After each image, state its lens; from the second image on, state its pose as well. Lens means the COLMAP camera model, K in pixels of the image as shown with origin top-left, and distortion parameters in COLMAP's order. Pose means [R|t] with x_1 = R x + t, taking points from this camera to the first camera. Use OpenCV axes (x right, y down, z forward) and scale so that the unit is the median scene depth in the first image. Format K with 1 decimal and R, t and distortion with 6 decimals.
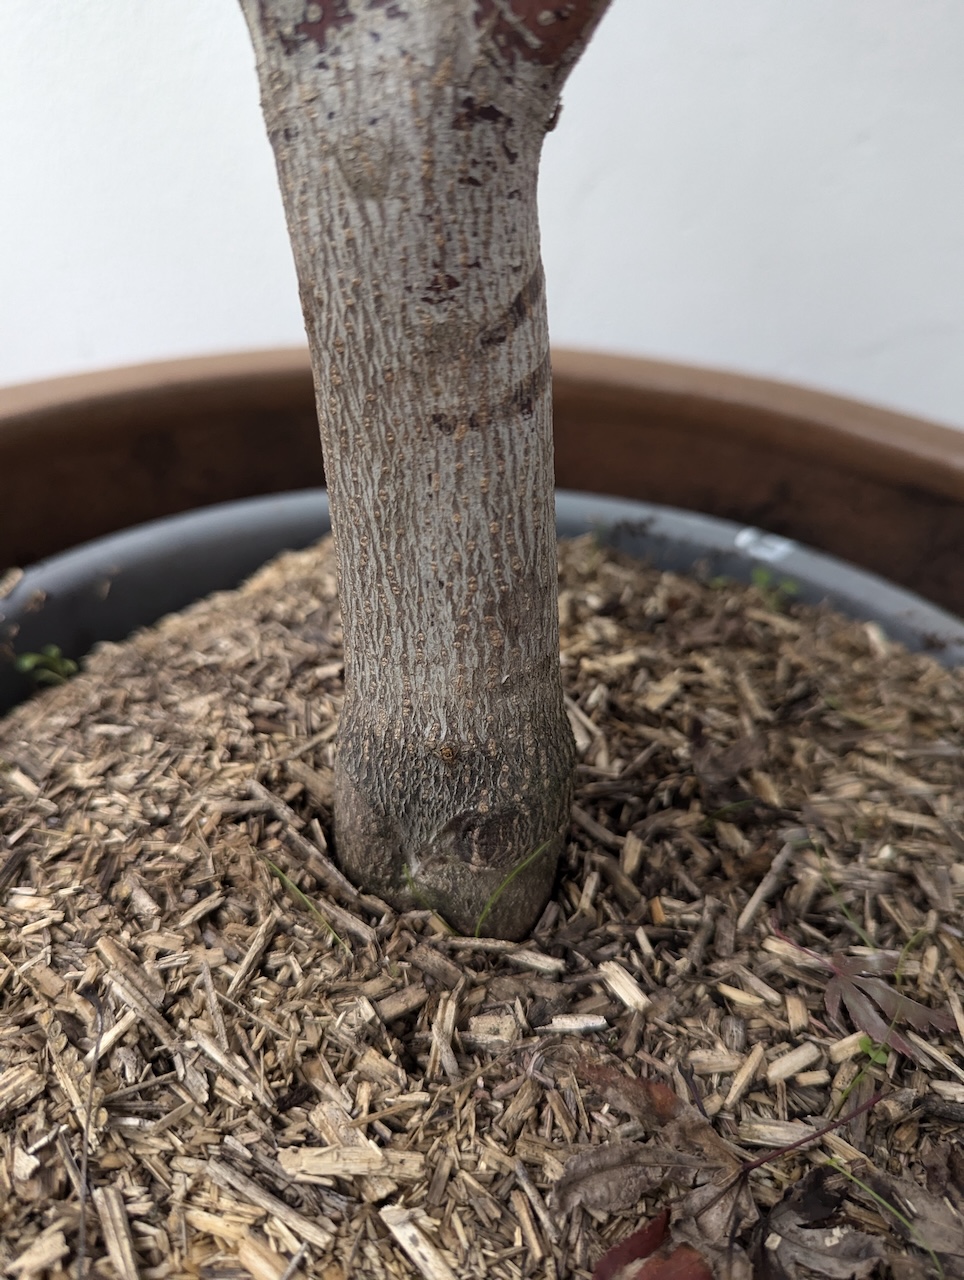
lens RADIAL K [[955.1, 0, 461.5], [0, 955.1, 639.7], [0, 0, 1]] dist [-0.055243, 0.034303]
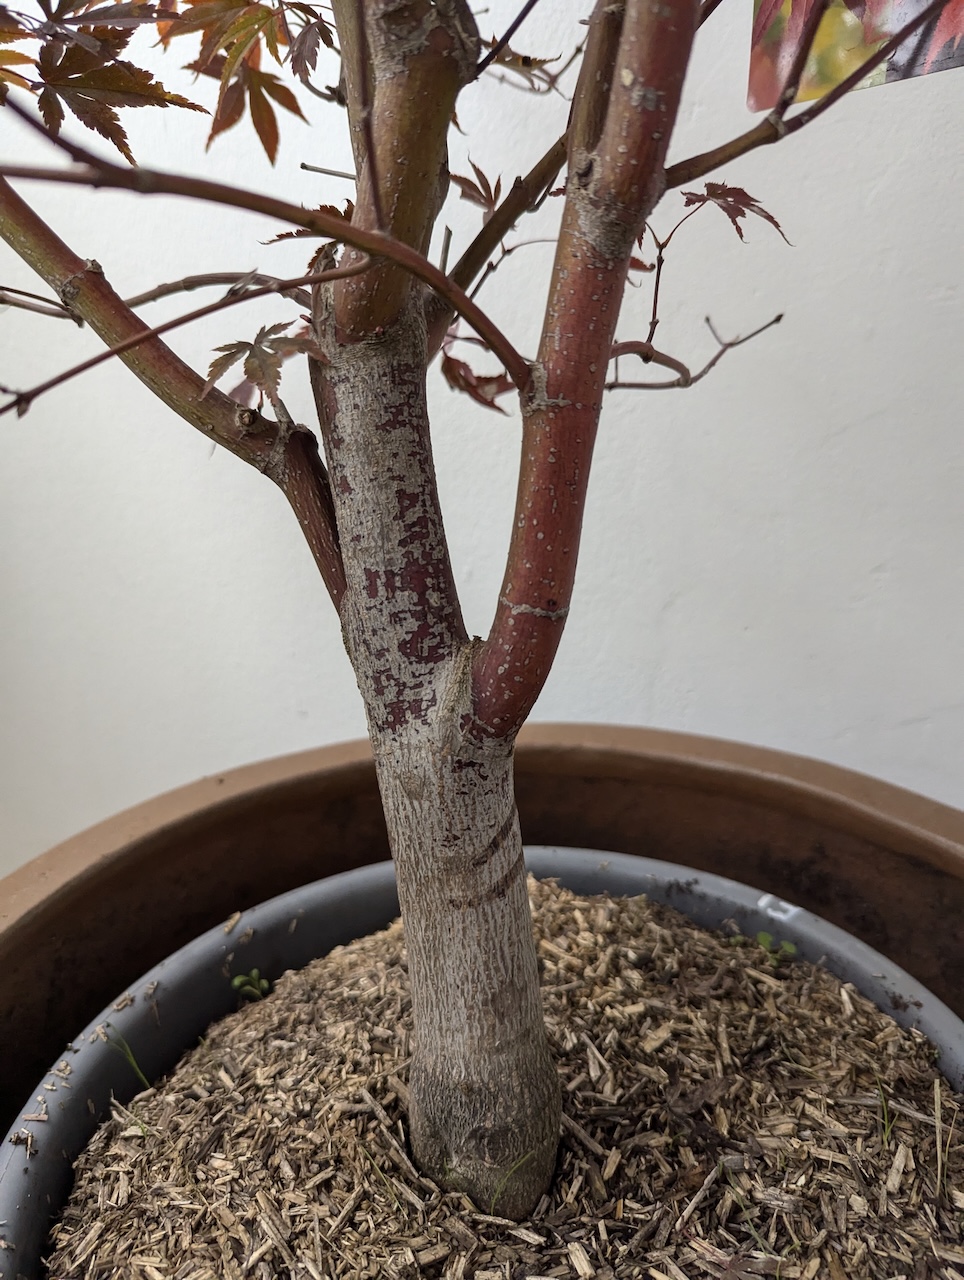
lens RADIAL K [[922.0, 0, 482.0], [0, 922.0, 640.0], [0, 0, 1]] dist [0.010013, -0.032778]
pose [[0.982463, -0.011409, -0.186106, 0.288531], [-0.038726, 0.963876, -0.263523, -0.189585], [0.182389, 0.266108, 0.946531, -0.657662]]
